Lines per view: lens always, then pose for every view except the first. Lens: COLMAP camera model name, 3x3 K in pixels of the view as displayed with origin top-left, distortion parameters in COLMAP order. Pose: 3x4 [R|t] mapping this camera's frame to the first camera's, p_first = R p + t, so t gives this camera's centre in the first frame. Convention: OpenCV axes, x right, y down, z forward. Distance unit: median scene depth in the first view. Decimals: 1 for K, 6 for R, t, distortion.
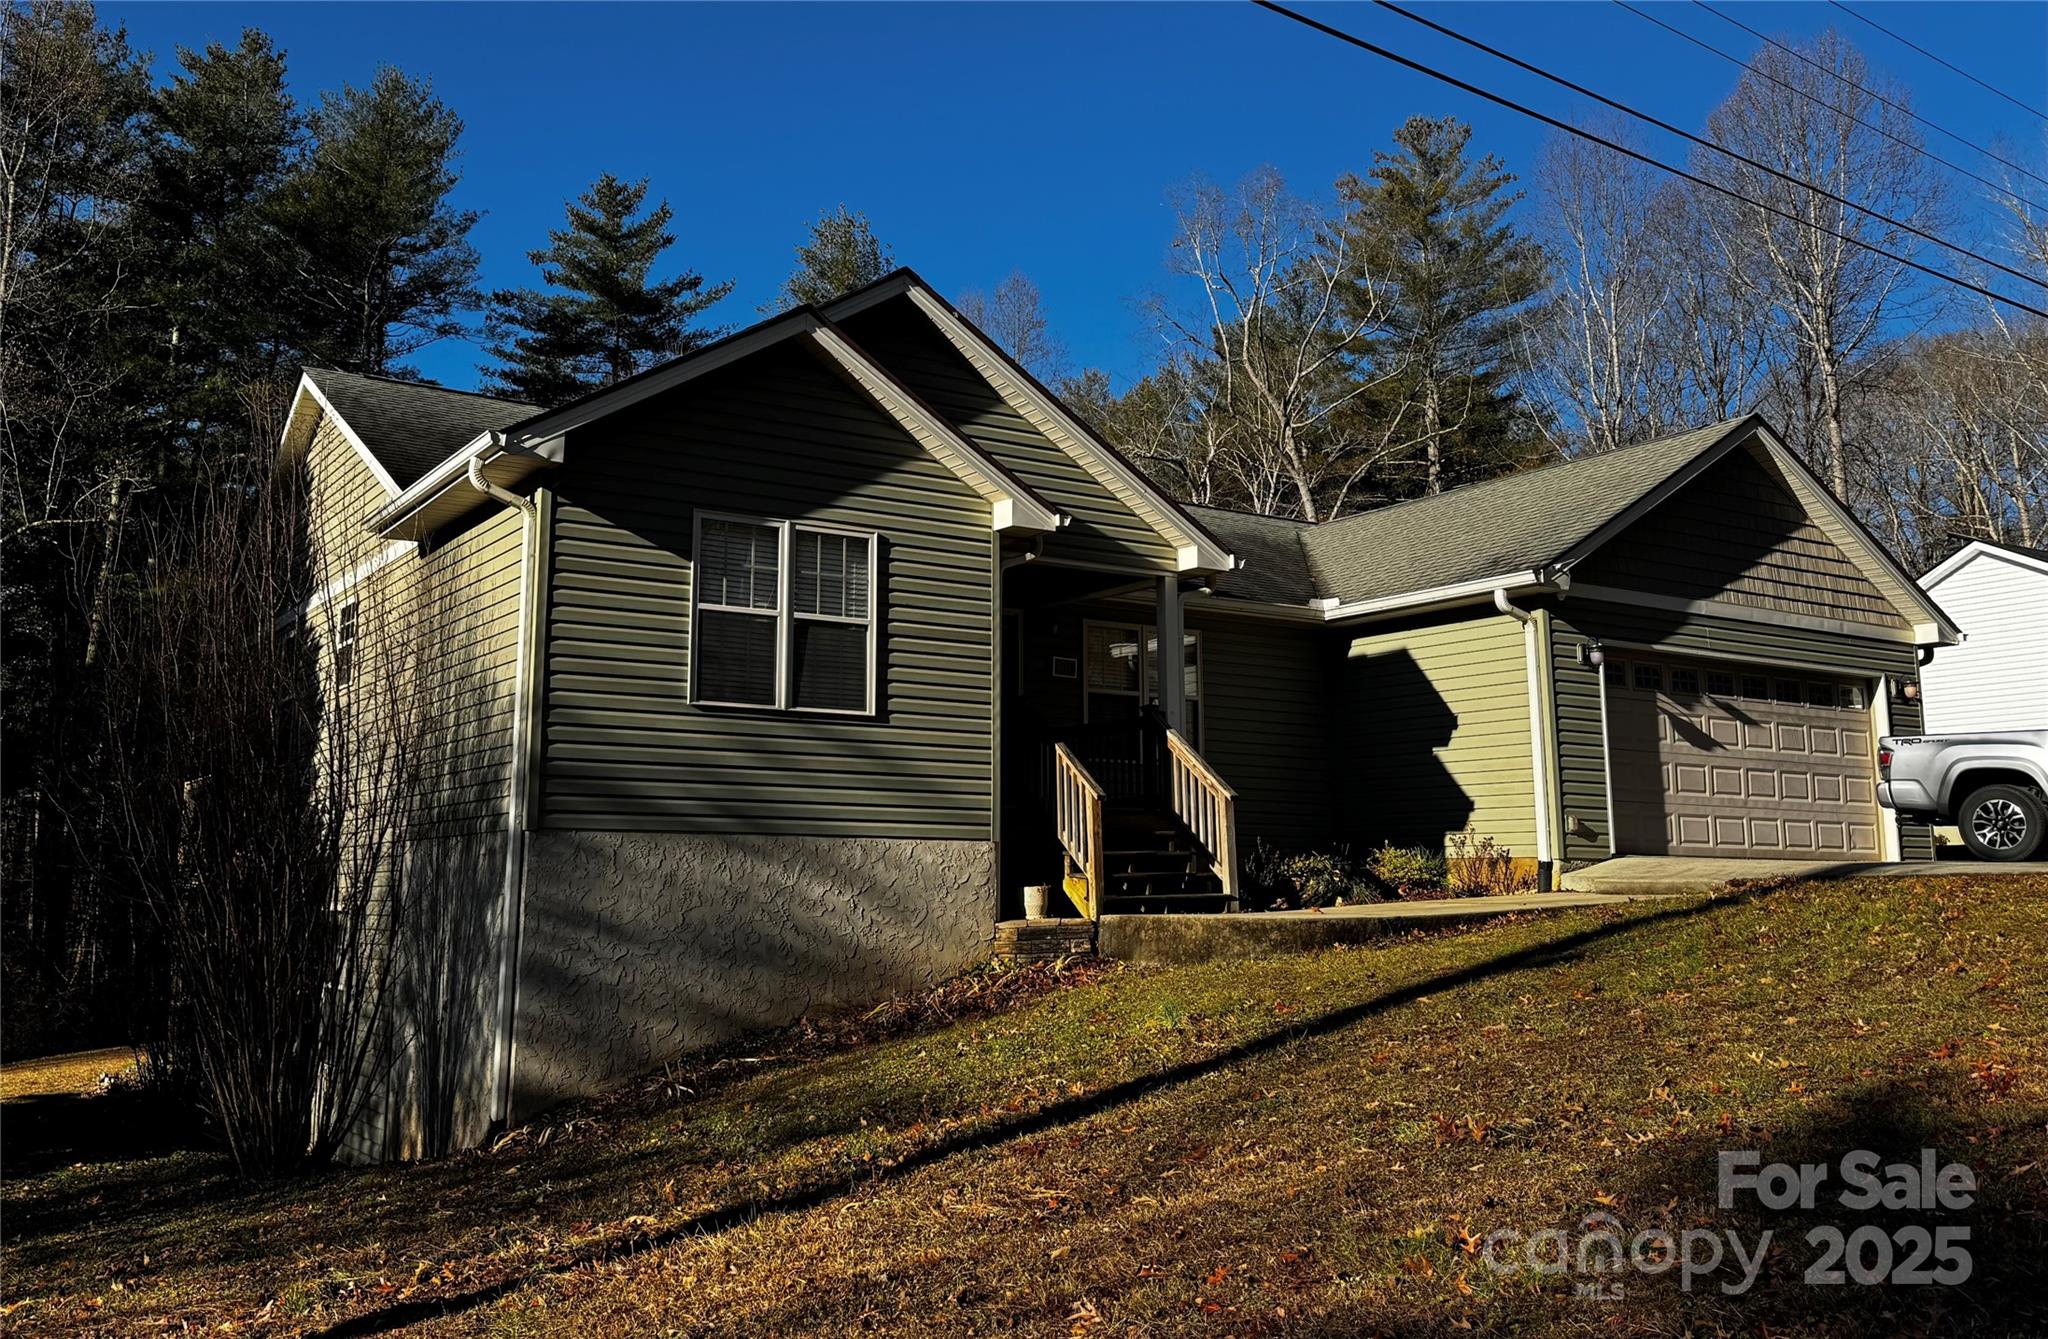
lens RADIAL K [[1733.9, 0, 1019.7], [0, 1733.9, 631.5], [0, 0, 1]] dist [0.103375, -0.010163]
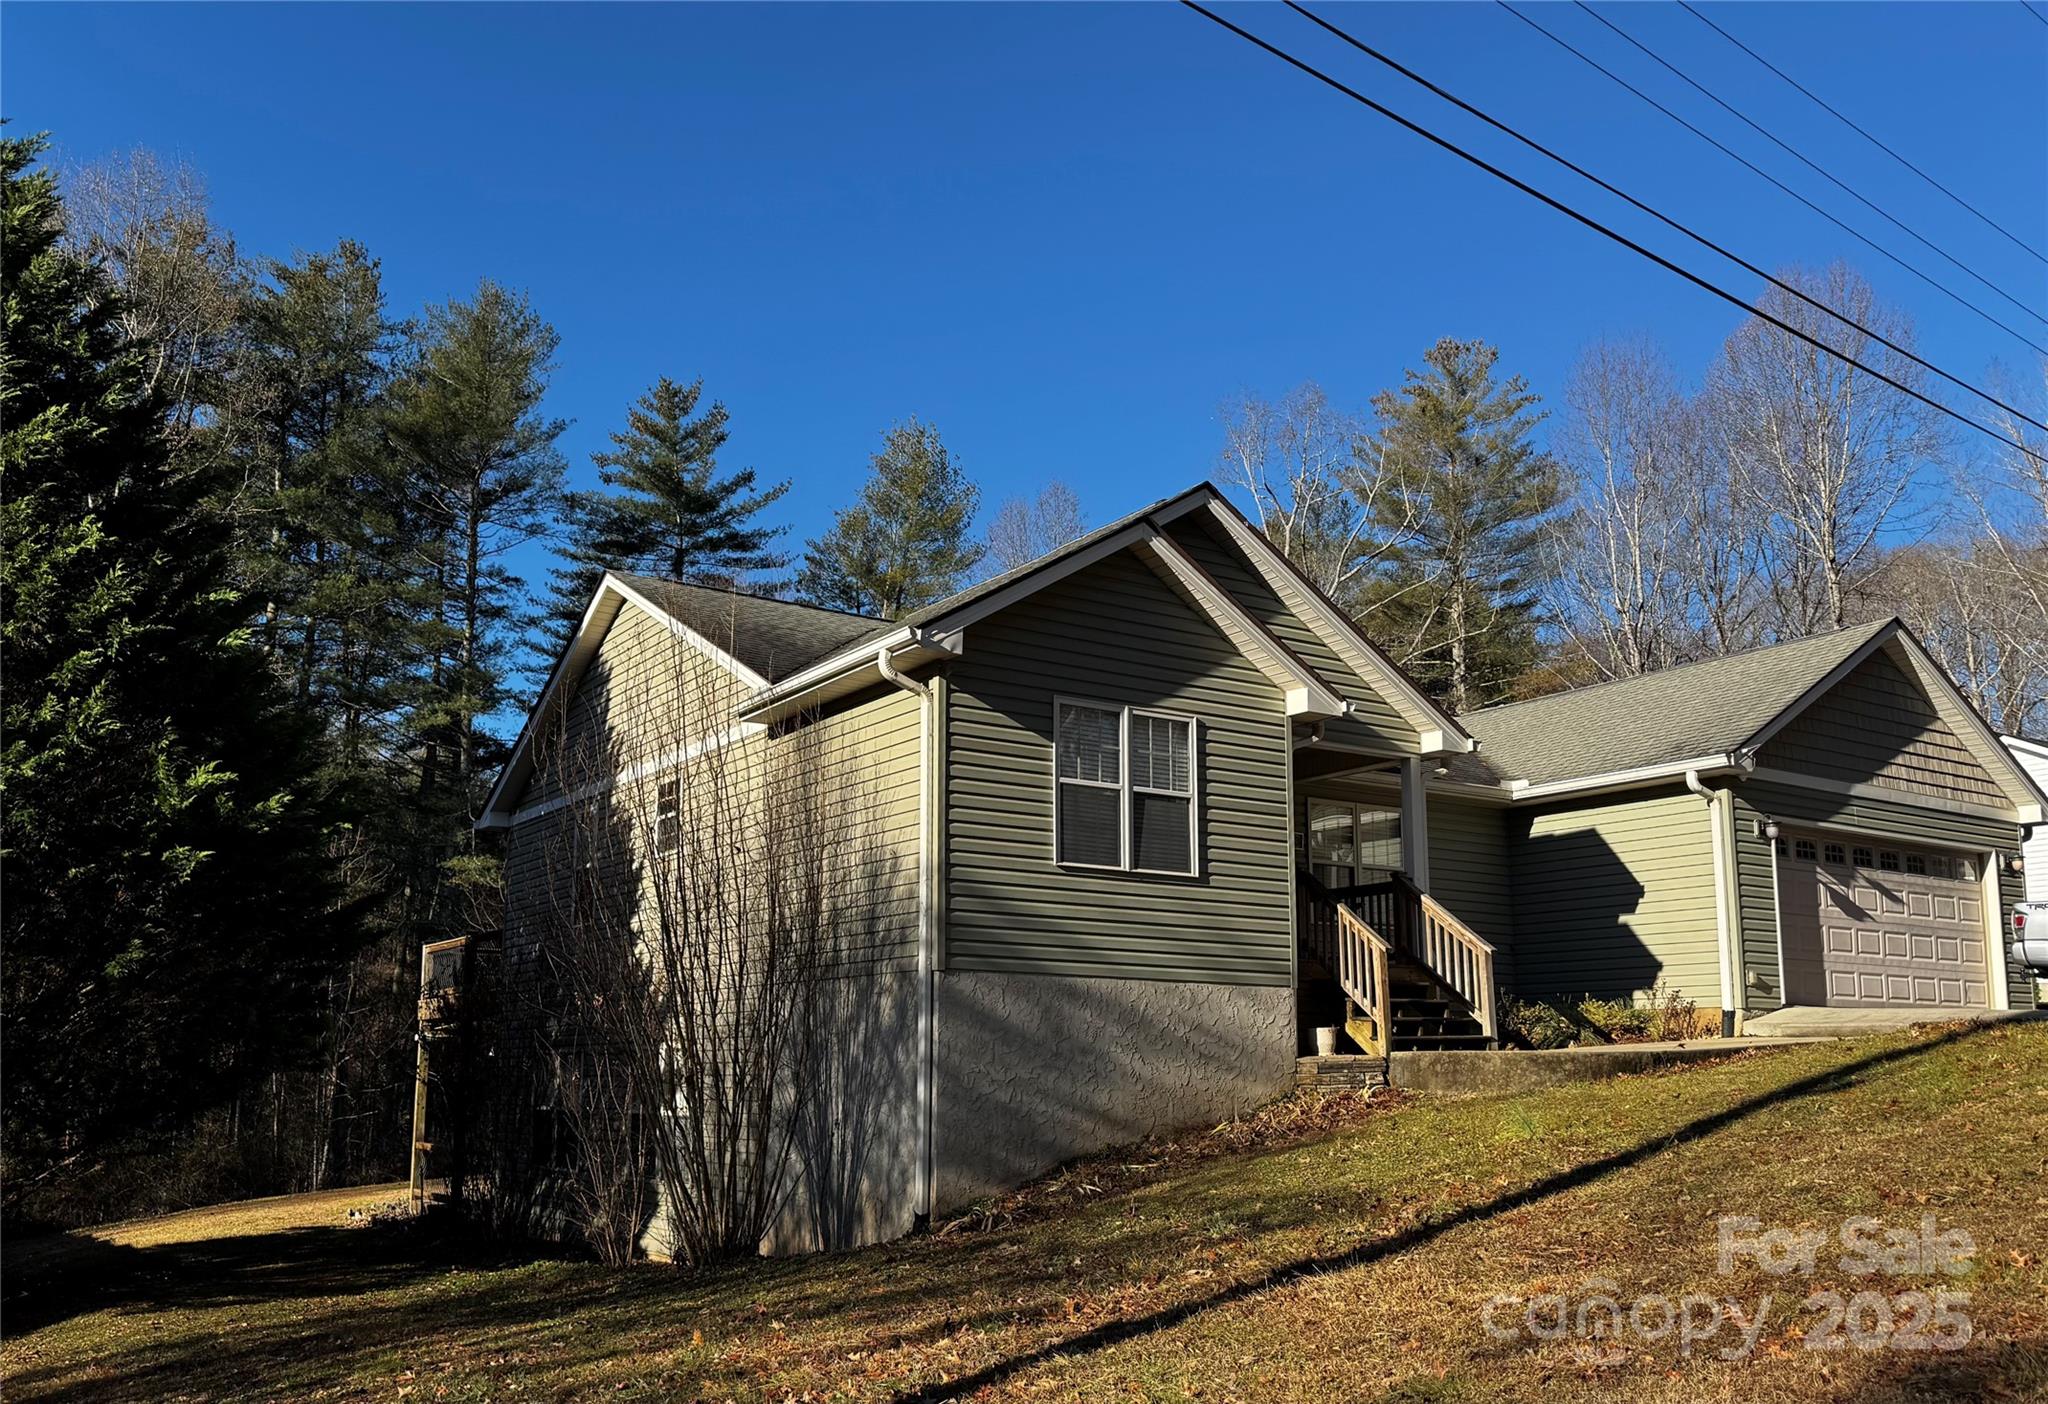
lens RADIAL K [[1664.7, 0, 1026.7], [0, 1664.7, 853.2], [0, 0, 1]] dist [0.078334, -0.000749]
pose [[0.999501, 0.003269, 0.031412, -0.201586], [-0.003825, 0.999837, 0.017647, 0.011999], [-0.031350, -0.017759, 0.999351, -0.081225]]
